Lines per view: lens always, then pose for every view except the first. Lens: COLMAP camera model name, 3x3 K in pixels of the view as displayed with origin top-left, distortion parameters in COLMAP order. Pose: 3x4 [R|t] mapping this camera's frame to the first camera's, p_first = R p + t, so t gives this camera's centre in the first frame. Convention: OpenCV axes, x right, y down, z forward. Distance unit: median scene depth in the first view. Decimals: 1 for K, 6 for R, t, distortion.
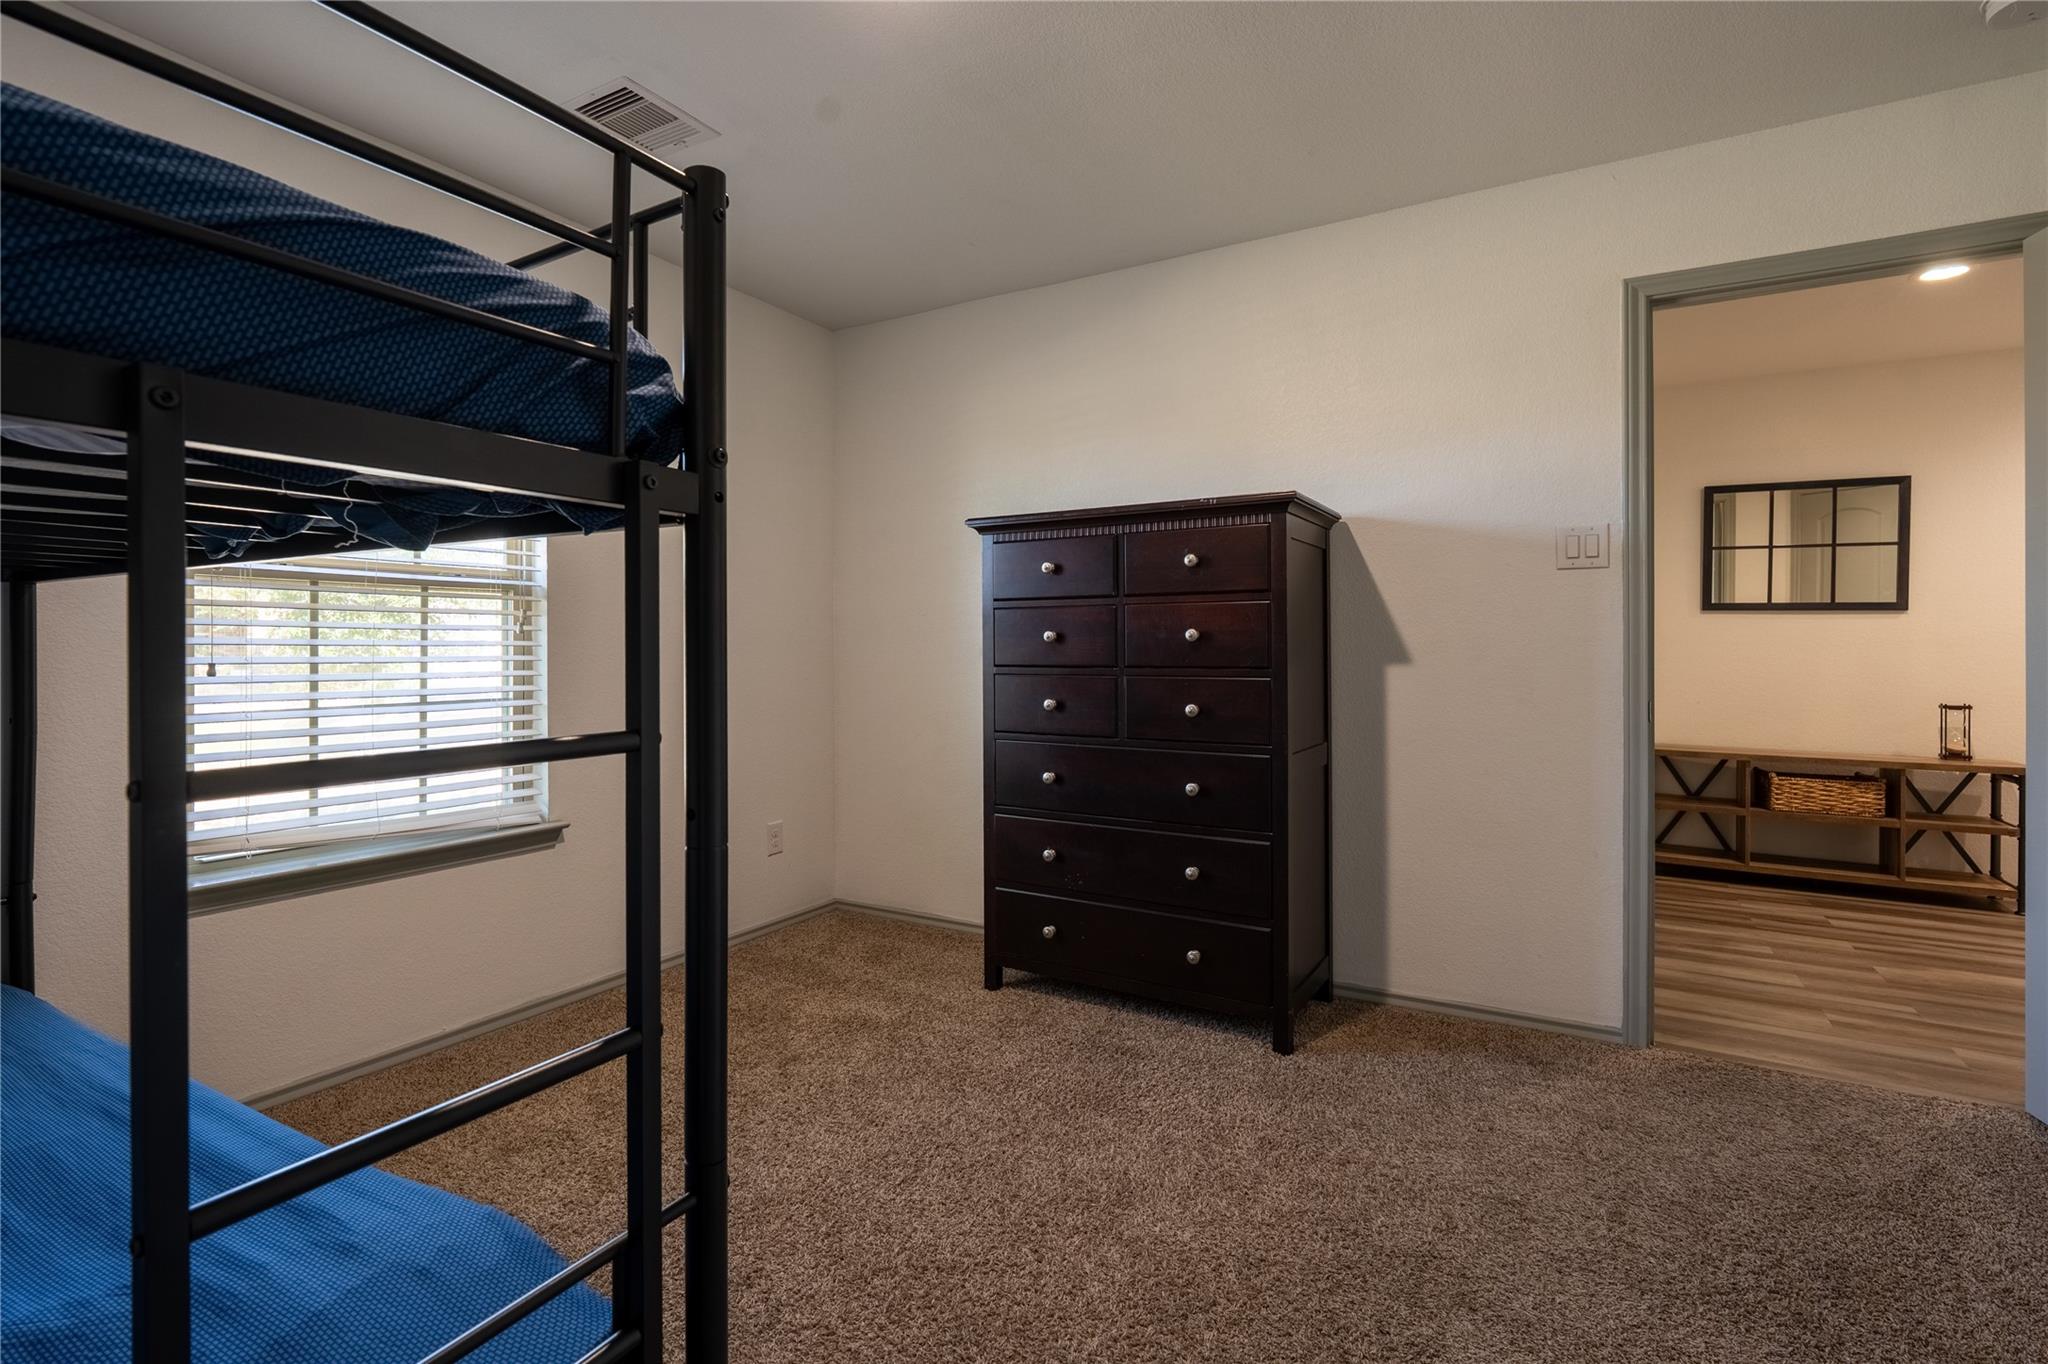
lens RADIAL K [[930.6, 0, 1025.2], [0, 930.6, 661.9], [0, 0, 1]] dist [-0.014346, 0.003559]
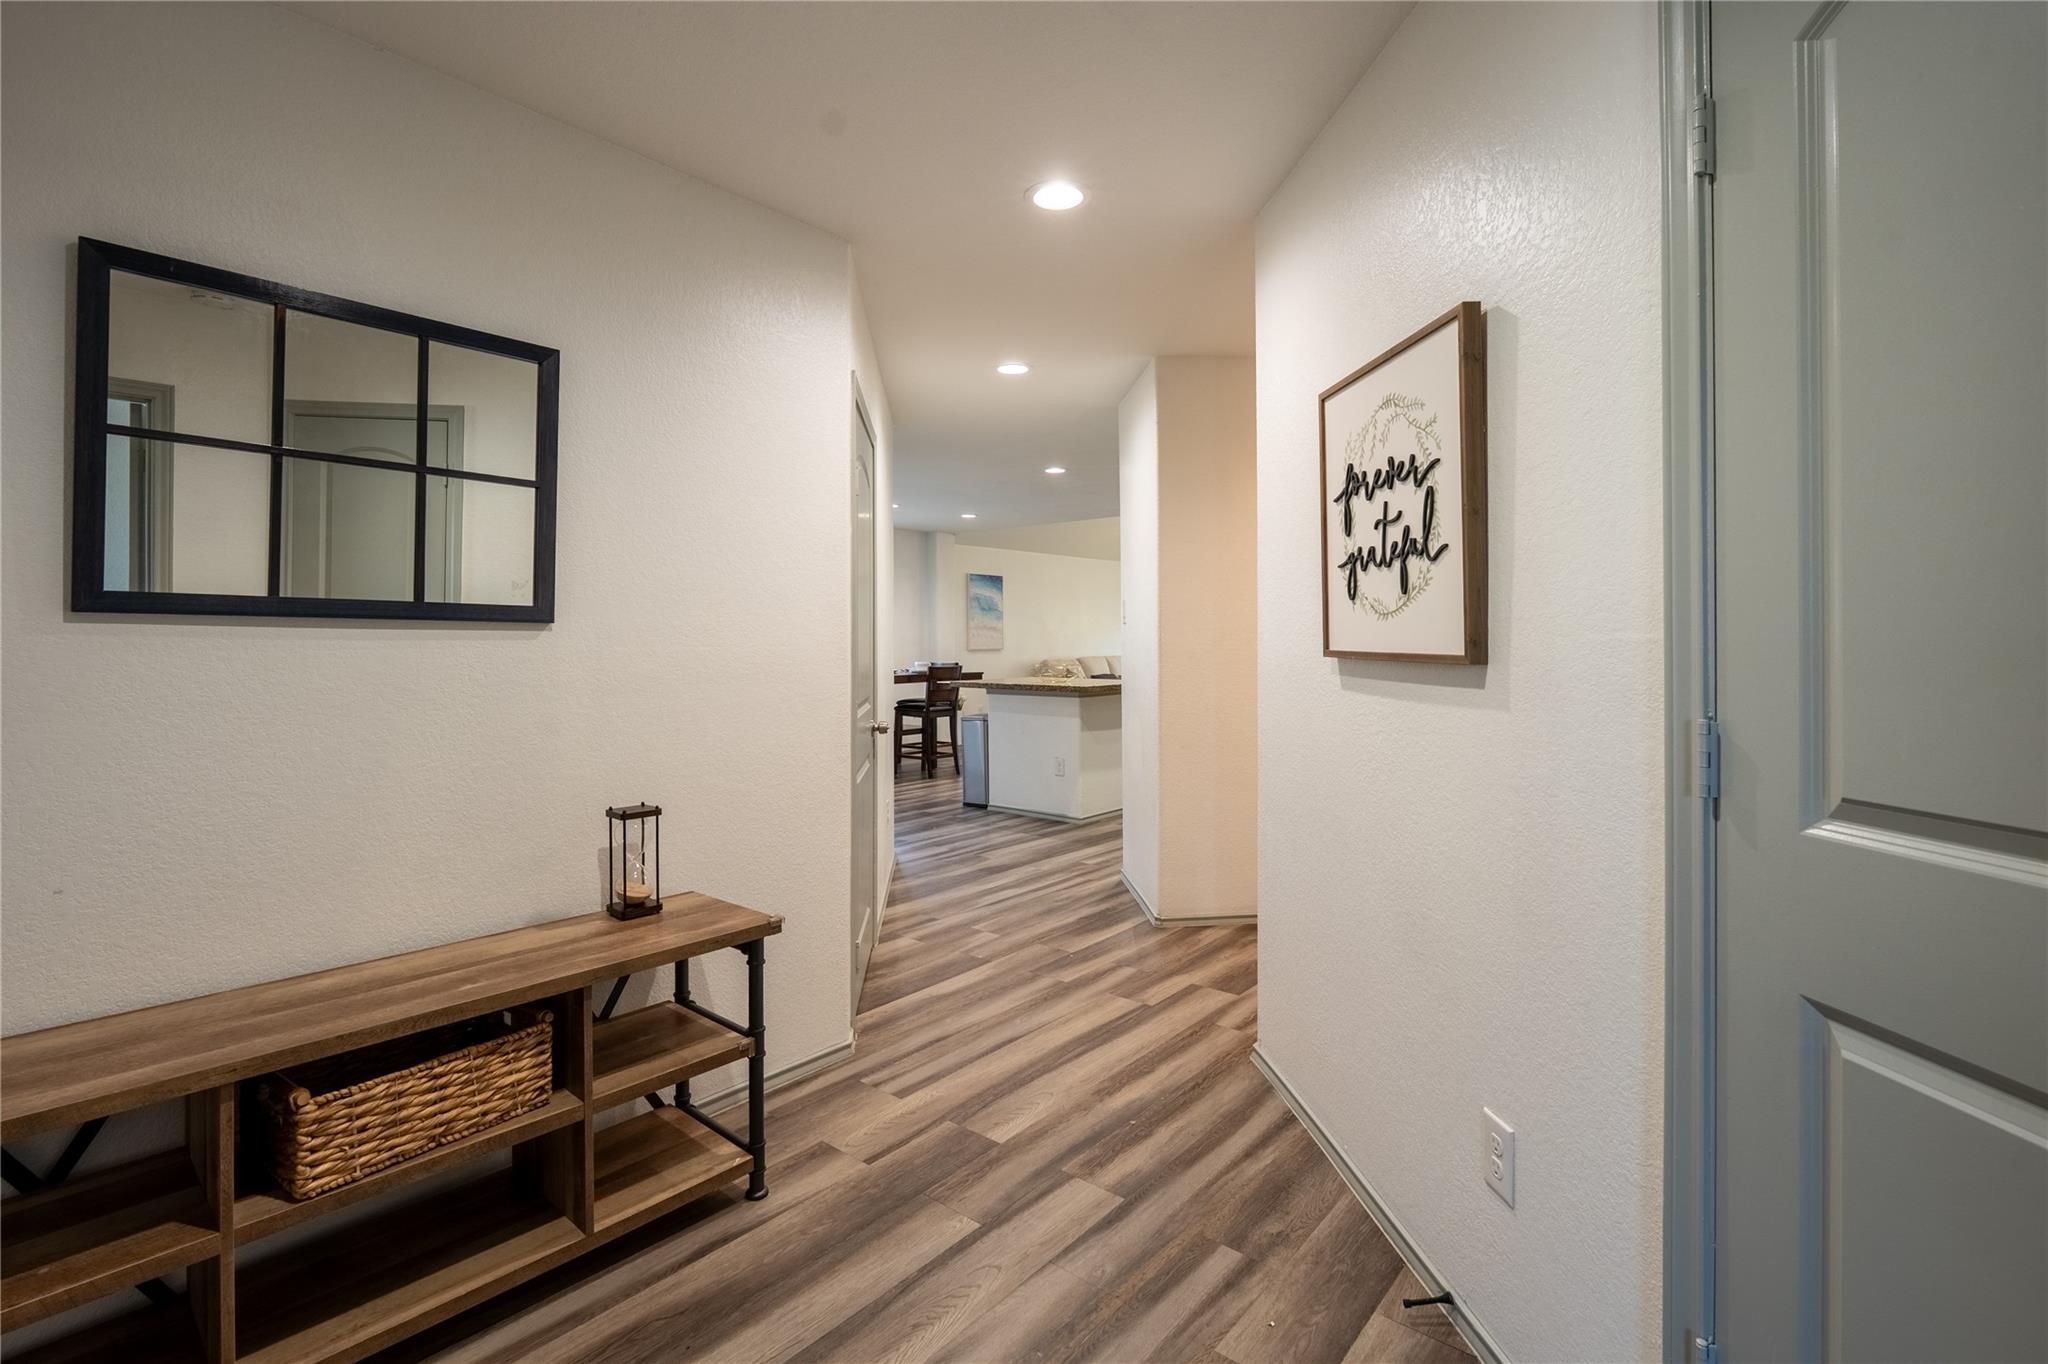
lens RADIAL K [[930.6, 0, 1005.0], [0, 930.6, 627.6], [0, 0, 1]] dist [-0.014346, 0.003559]
pose [[0.189733, 0.005108, 0.981822, 0.515252], [0.017360, 0.999813, -0.008556, -0.045141], [-0.981682, 0.018668, 0.189609, 0.665801]]
